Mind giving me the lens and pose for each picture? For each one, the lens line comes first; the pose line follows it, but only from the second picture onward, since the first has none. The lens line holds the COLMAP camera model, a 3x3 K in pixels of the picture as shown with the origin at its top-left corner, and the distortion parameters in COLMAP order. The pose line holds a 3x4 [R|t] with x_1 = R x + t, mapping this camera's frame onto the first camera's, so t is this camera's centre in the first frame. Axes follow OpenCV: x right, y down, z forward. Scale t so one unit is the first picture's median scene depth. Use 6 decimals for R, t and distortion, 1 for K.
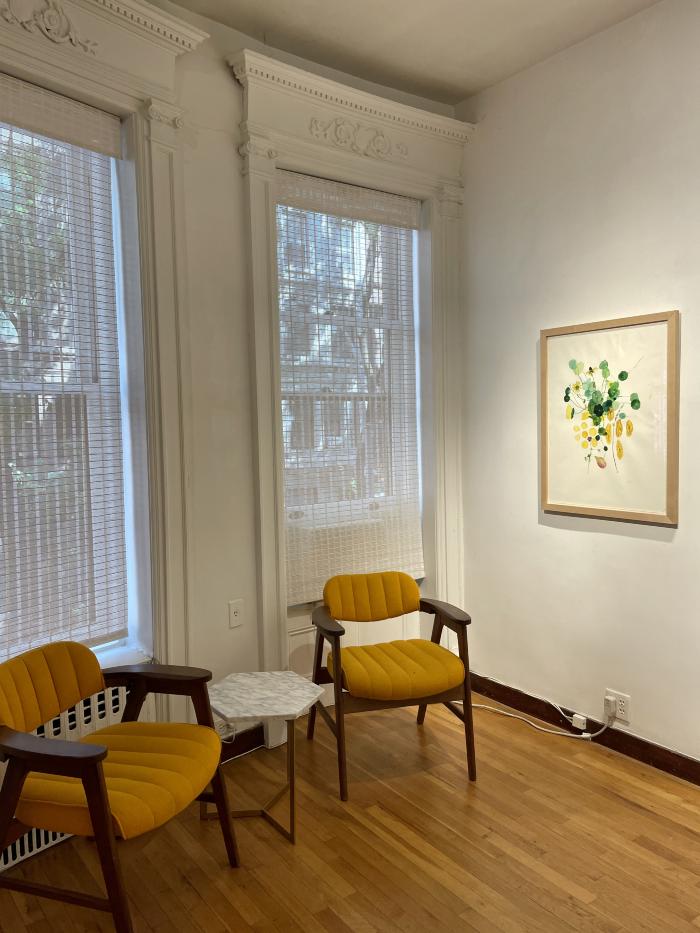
lens RADIAL K [[704.0, 0, 350.0], [0, 704.0, 466.5], [0, 0, 1]] dist [0.088109, -0.115836]
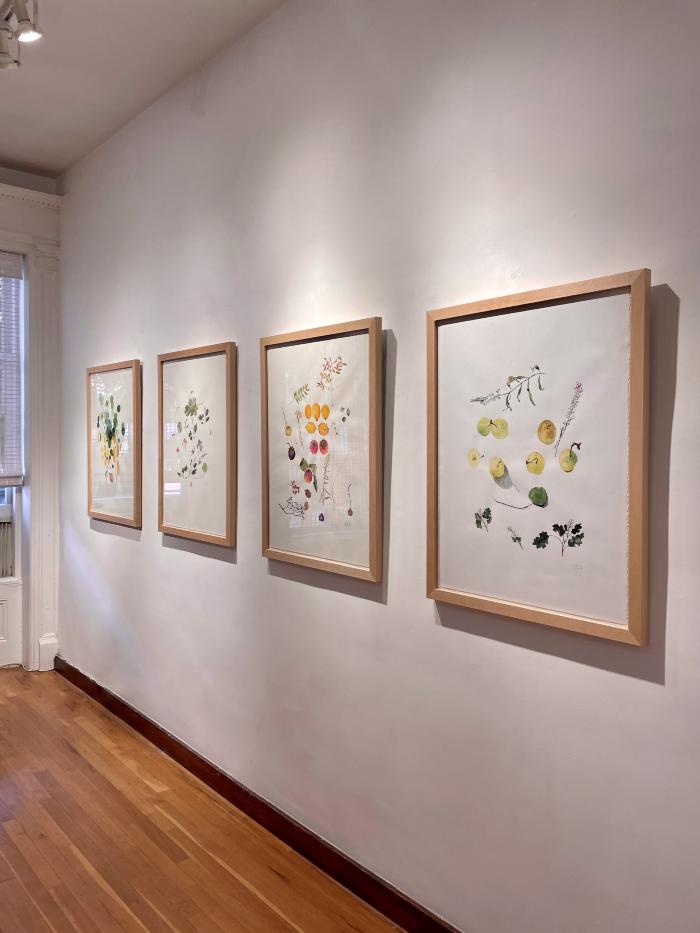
lens RADIAL K [[704.0, 0, 350.0], [0, 704.0, 466.5], [0, 0, 1]] dist [0.088109, -0.115836]
pose [[0.996684, 0.021020, 0.078608, 0.669652], [-0.018411, 0.999260, -0.033766, 0.008864], [-0.079259, 0.032206, 0.996334, -0.261099]]
